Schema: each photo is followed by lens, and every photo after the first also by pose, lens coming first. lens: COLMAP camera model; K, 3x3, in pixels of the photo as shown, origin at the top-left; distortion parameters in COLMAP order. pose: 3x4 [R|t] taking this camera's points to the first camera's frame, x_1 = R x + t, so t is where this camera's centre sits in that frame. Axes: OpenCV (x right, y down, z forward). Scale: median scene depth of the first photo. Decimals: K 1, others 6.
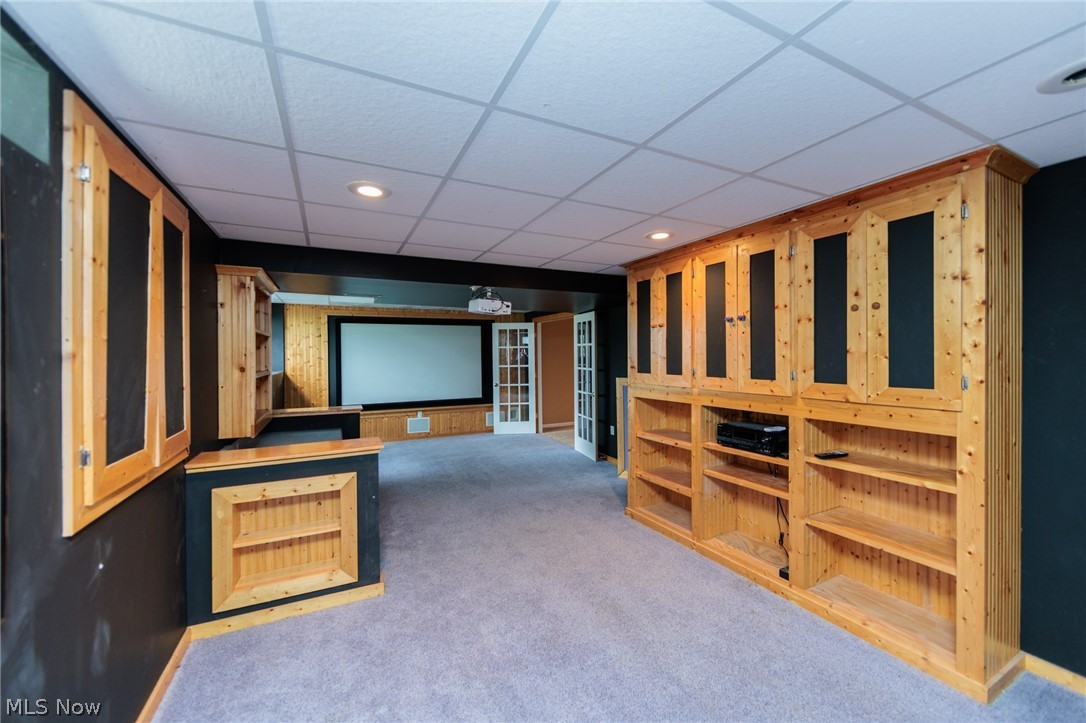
lens RADIAL K [[427.6, 0, 540.4], [0, 427.6, 353.7], [0, 0, 1]] dist [-0.001753, -0.000189]
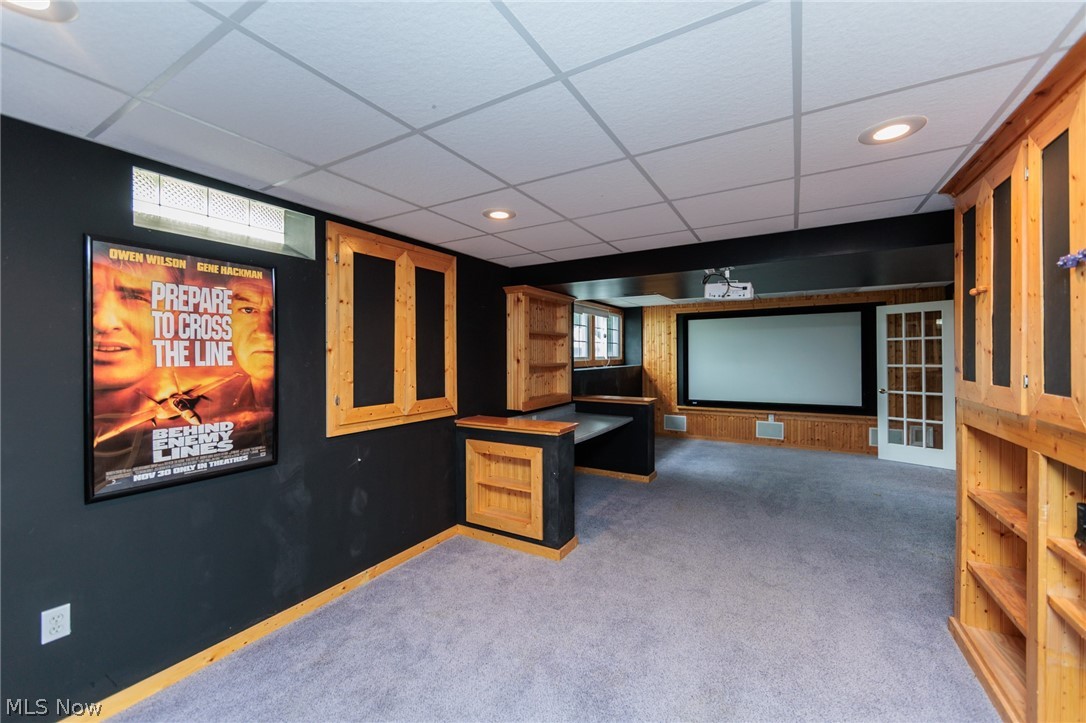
lens RADIAL K [[427.6, 0, 540.4], [0, 427.6, 353.7], [0, 0, 1]] dist [-0.001753, -0.000189]
pose [[0.541458, 0.001206, -0.840727, 0.382314], [0.005428, 0.999973, 0.004931, 0.005621], [0.840710, -0.007234, 0.541437, 0.240693]]
